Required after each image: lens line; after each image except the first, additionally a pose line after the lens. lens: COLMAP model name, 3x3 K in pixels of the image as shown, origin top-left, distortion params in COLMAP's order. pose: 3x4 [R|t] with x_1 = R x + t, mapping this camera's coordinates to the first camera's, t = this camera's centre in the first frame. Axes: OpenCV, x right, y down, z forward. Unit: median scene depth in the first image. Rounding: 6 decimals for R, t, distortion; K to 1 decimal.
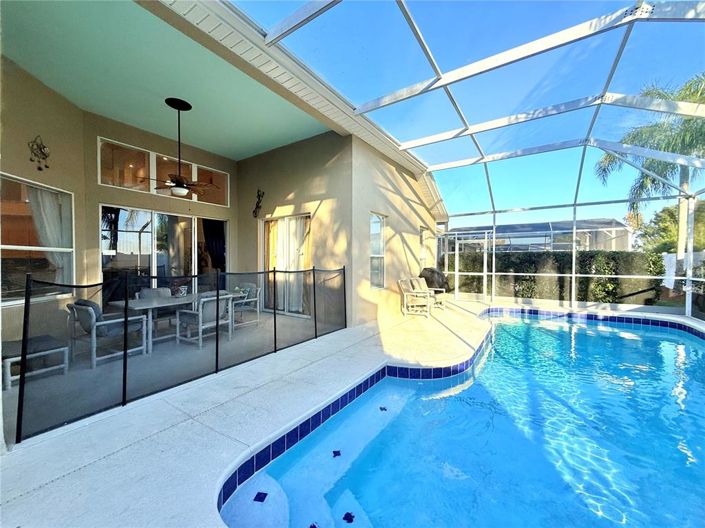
lens RADIAL K [[281.4, 0, 353.3], [0, 281.4, 263.3], [0, 0, 1]] dist [0.000303, -0.000223]
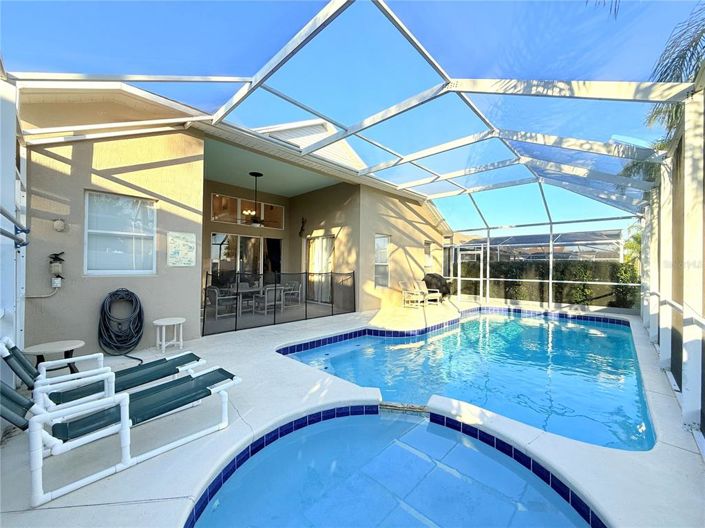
lens RADIAL K [[281.4, 0, 354.0], [0, 281.4, 263.5], [0, 0, 1]] dist [0.000303, -0.000223]
pose [[0.984588, 0.007284, -0.174739, 0.171189], [-0.011078, 0.999723, -0.020746, 0.000714], [0.174539, 0.022362, 0.984396, -0.361713]]
